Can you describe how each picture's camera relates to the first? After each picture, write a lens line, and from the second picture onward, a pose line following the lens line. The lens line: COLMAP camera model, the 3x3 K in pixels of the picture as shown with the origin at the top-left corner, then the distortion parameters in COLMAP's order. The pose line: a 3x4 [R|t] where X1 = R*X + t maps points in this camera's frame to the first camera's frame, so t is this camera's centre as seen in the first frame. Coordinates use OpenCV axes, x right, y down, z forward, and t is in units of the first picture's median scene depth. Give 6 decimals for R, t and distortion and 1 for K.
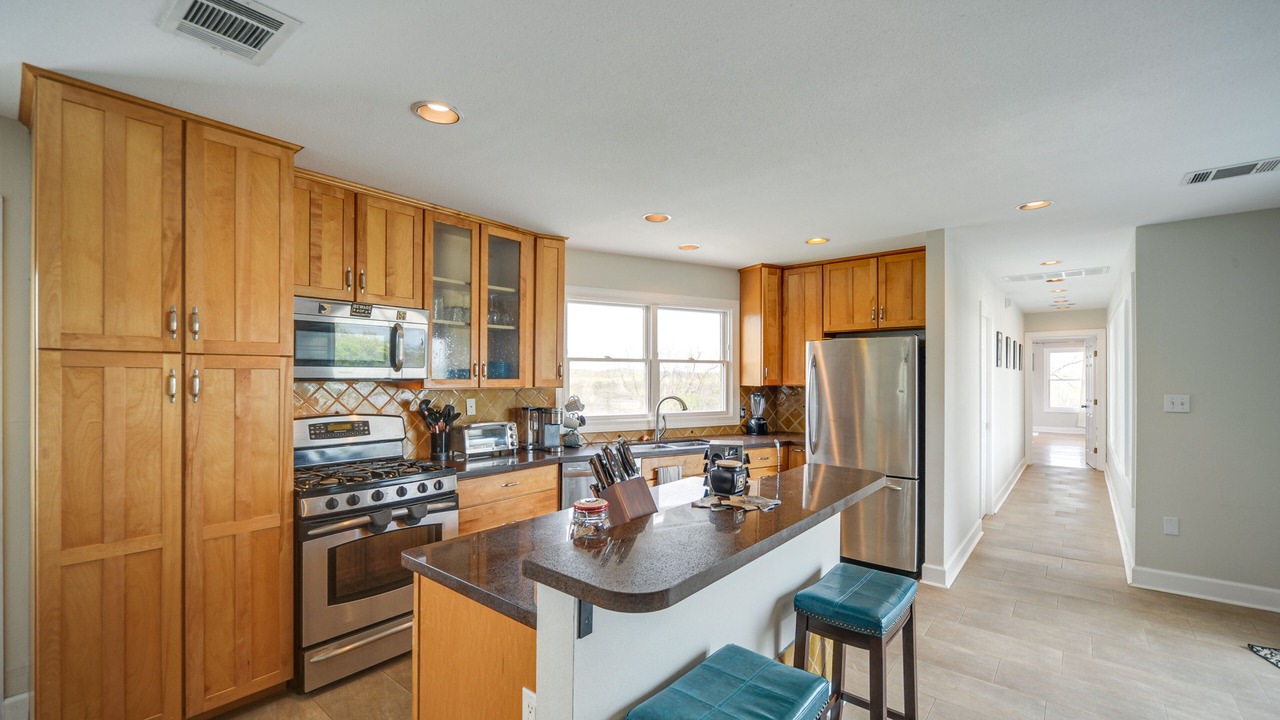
lens RADIAL K [[533.7, 0, 635.9], [0, 533.7, 372.8], [0, 0, 1]] dist [-0.000705, -0.000083]
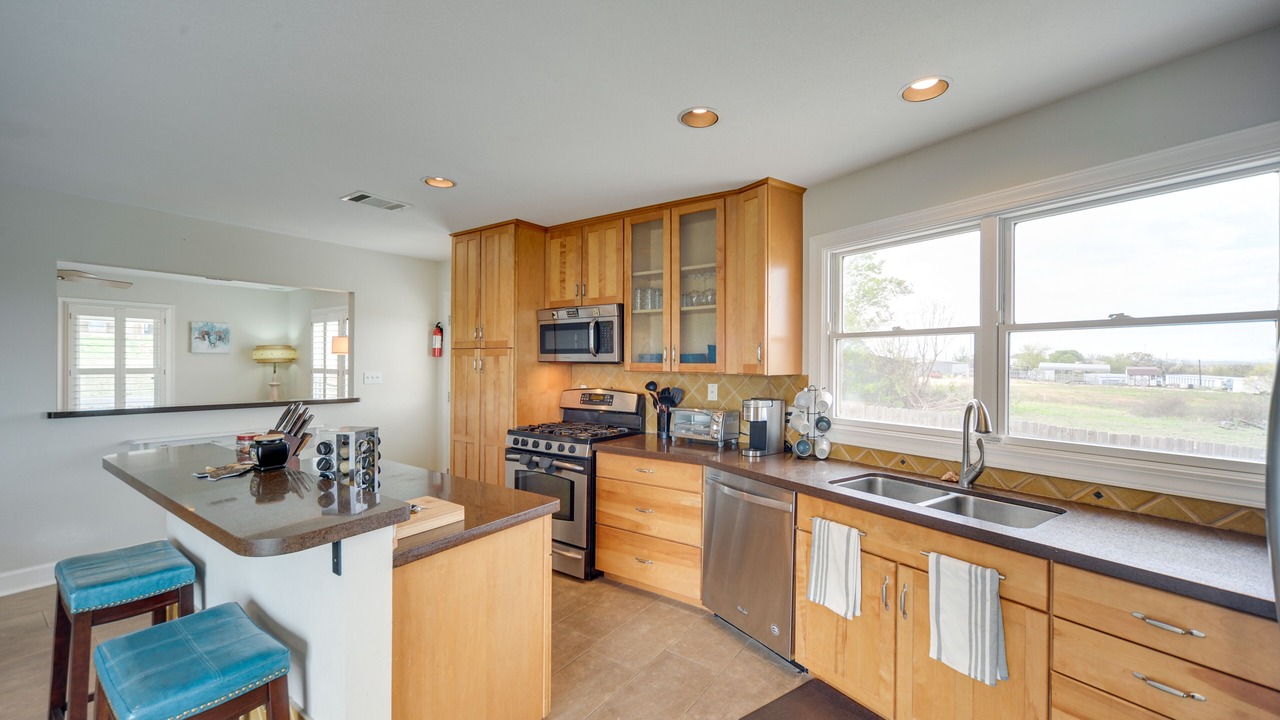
lens RADIAL K [[476.8, 0, 612.9], [0, 476.8, 367.5], [0, 0, 1]] dist [0.000974, 0.000171]
pose [[0.102949, 0.009608, -0.994640, 0.590636], [0.003520, 0.999944, 0.010024, 0.010727], [0.994680, -0.004533, 0.102909, 0.801424]]
